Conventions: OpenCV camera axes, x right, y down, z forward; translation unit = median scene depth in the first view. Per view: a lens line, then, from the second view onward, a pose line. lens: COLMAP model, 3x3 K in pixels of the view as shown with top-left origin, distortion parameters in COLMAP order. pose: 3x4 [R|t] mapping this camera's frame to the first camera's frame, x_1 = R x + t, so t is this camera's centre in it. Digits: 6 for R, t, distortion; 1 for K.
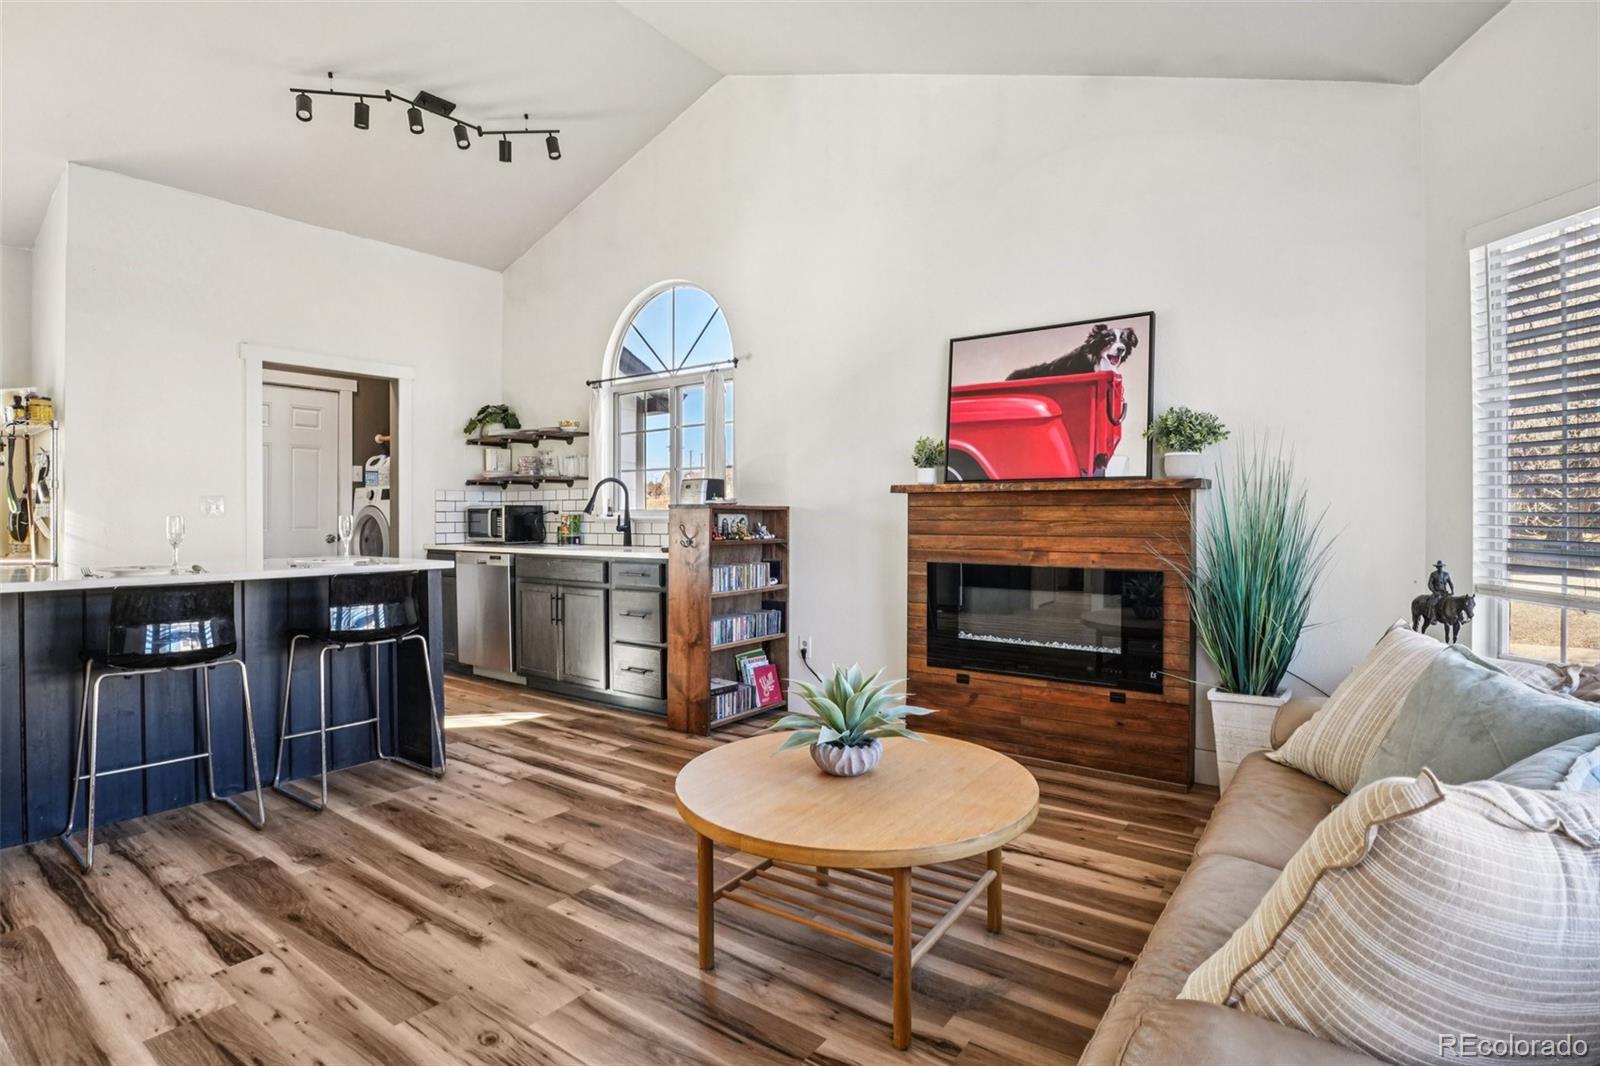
lens RADIAL K [[793.5, 0, 802.1], [0, 793.5, 516.0], [0, 0, 1]] dist [-0.048863, 0.012534]
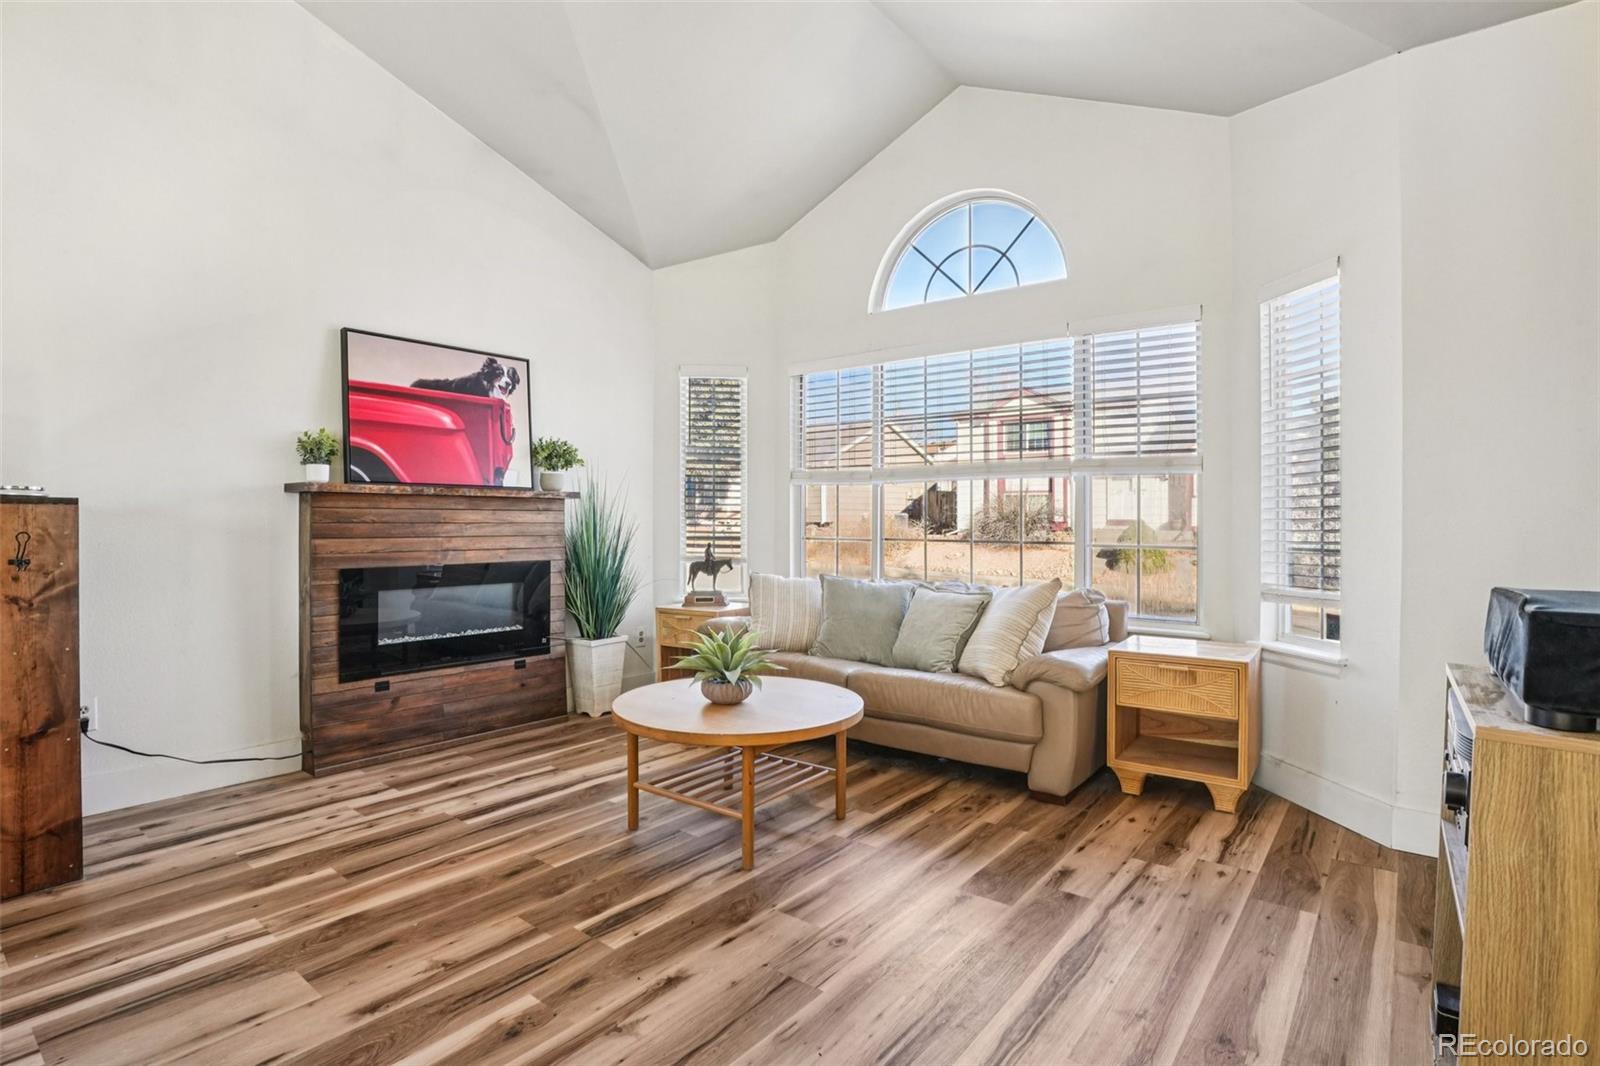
lens RADIAL K [[793.5, 0, 802.1], [0, 793.5, 516.0], [0, 0, 1]] dist [-0.048863, 0.012534]
pose [[0.036231, 0.006354, 0.999323, -0.710603], [-0.000588, 0.999980, -0.006337, 0.002869], [-0.999343, -0.000358, 0.036234, 0.434788]]
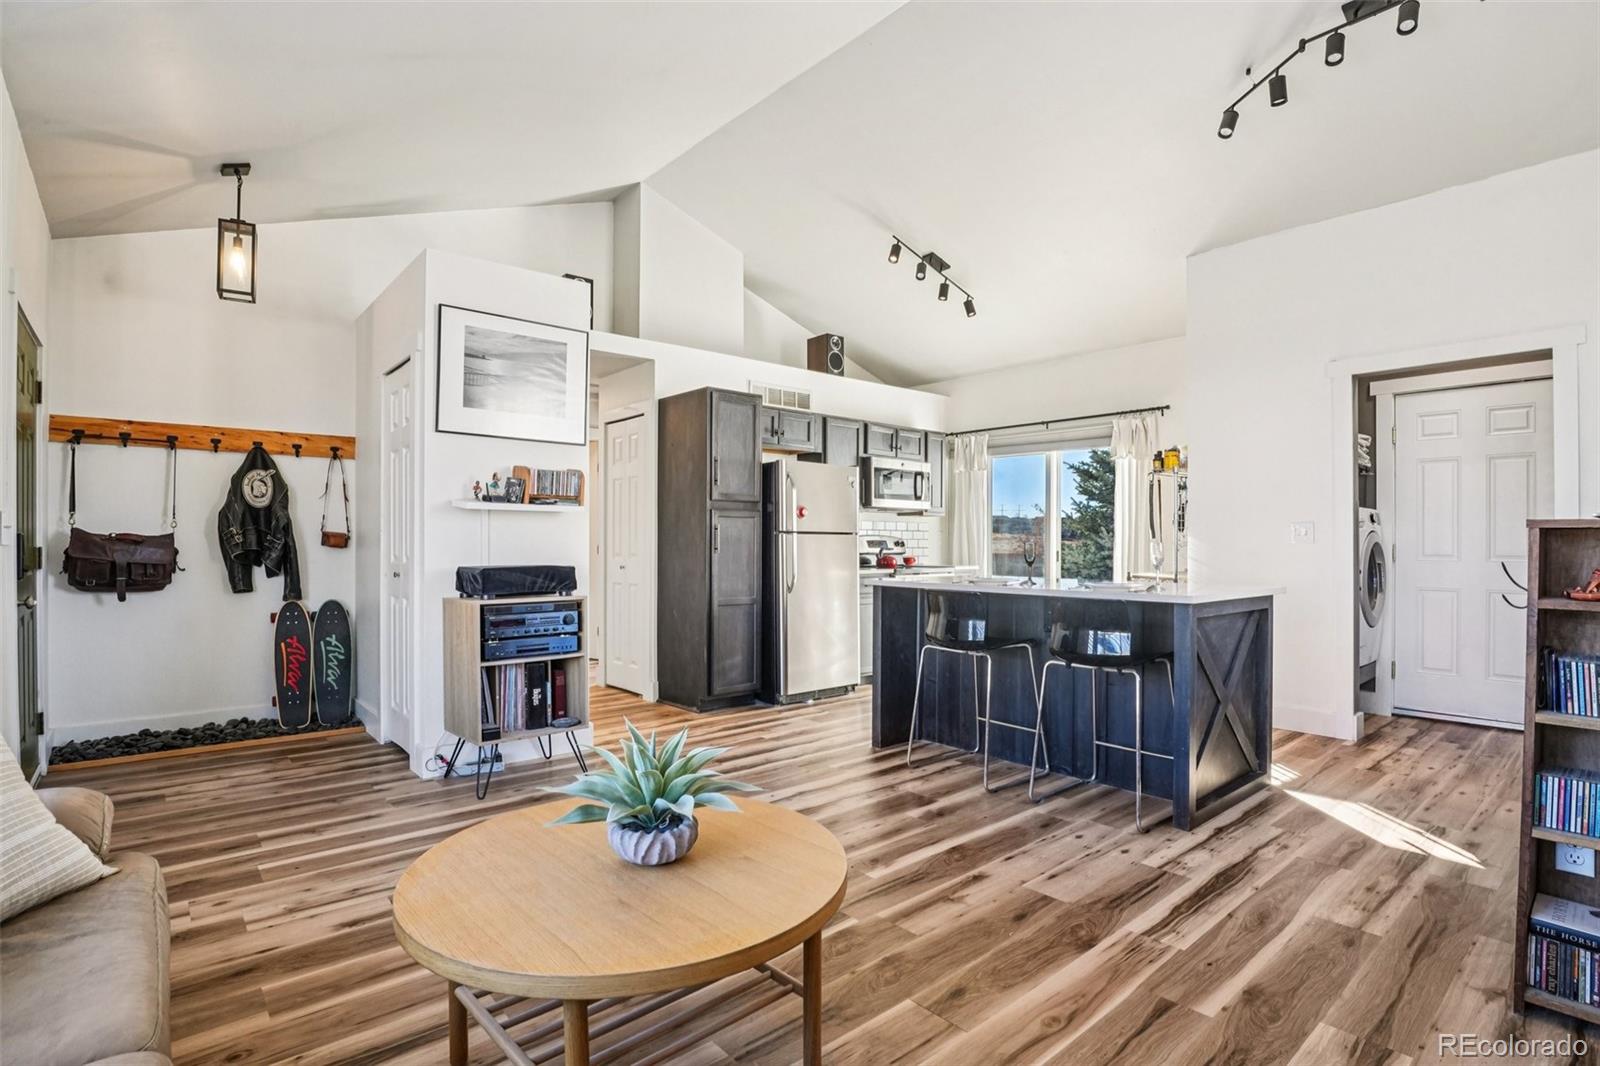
lens RADIAL K [[783.2, 0, 802.1], [0, 783.2, 542.9], [0, 0, 1]] dist [-0.046187, 0.010617]
pose [[-0.225657, 0.003351, -0.974201, 0.425619], [-0.002307, 0.999989, 0.003974, -0.002002], [0.974204, 0.003145, -0.225647, 0.707043]]
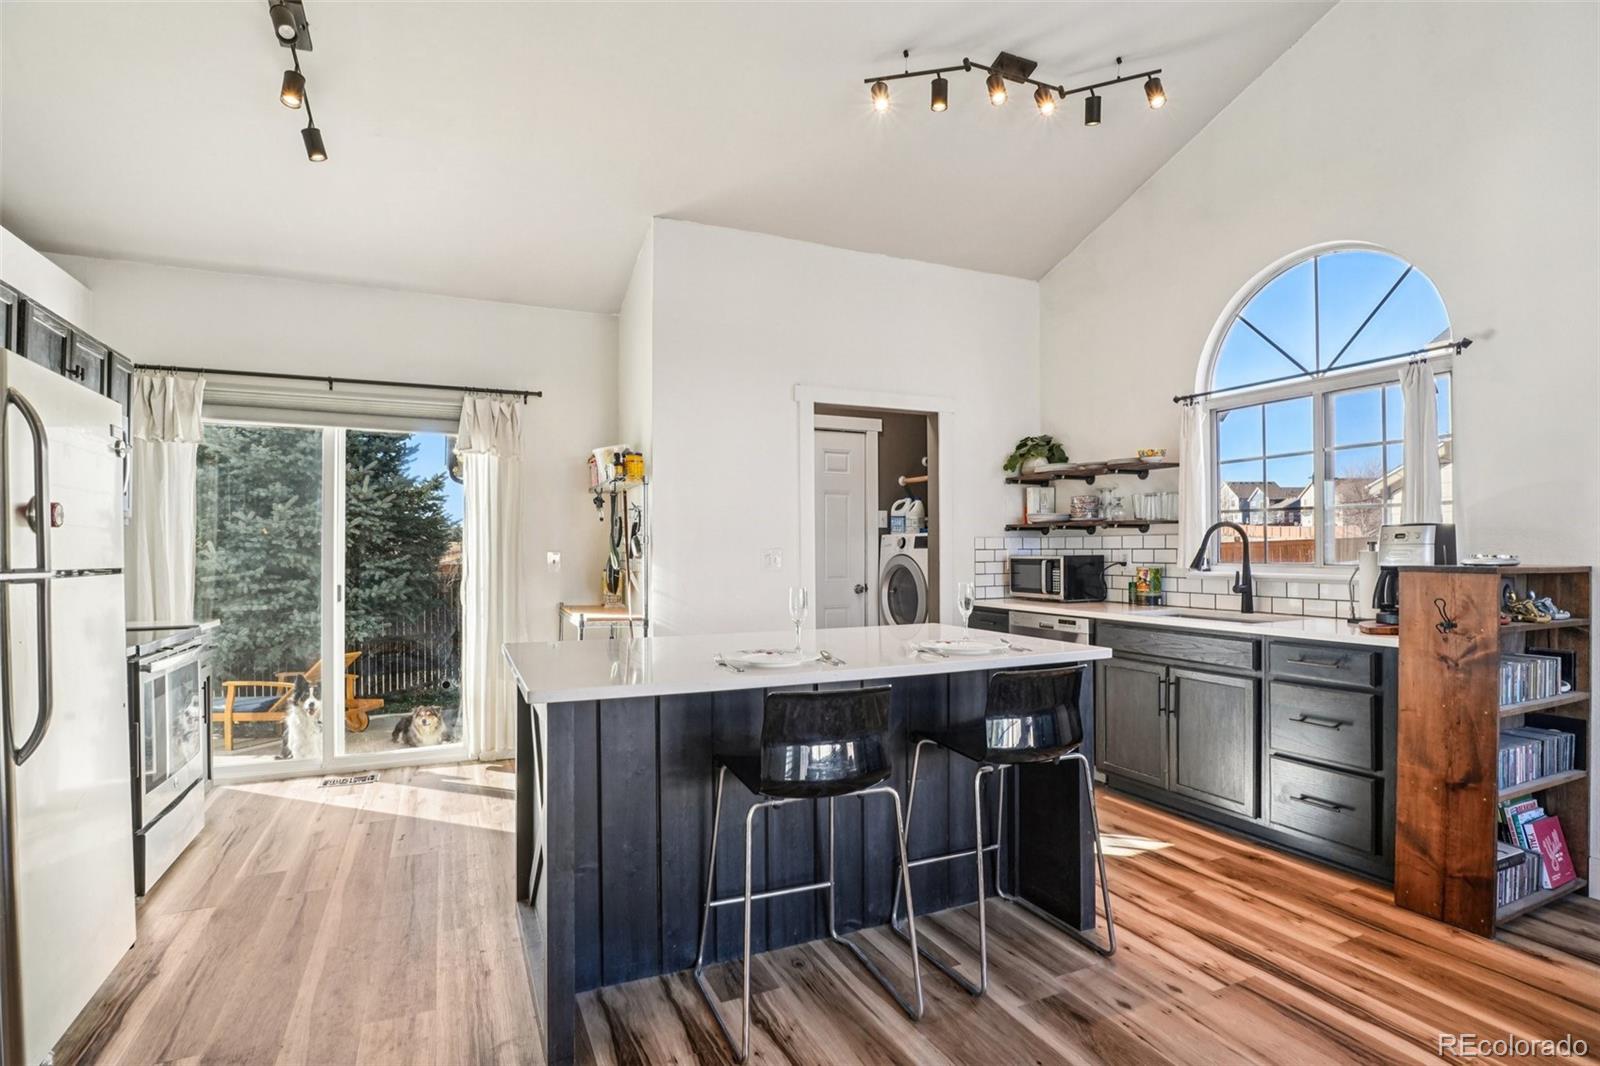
lens RADIAL K [[783.2, 0, 802.1], [0, 783.2, 542.9], [0, 0, 1]] dist [-0.046187, 0.010617]
pose [[0.872908, -0.003755, -0.487871, -0.312705], [0.000604, 0.999978, -0.006617, -0.031178], [0.487885, 0.005482, 0.872891, 0.218739]]
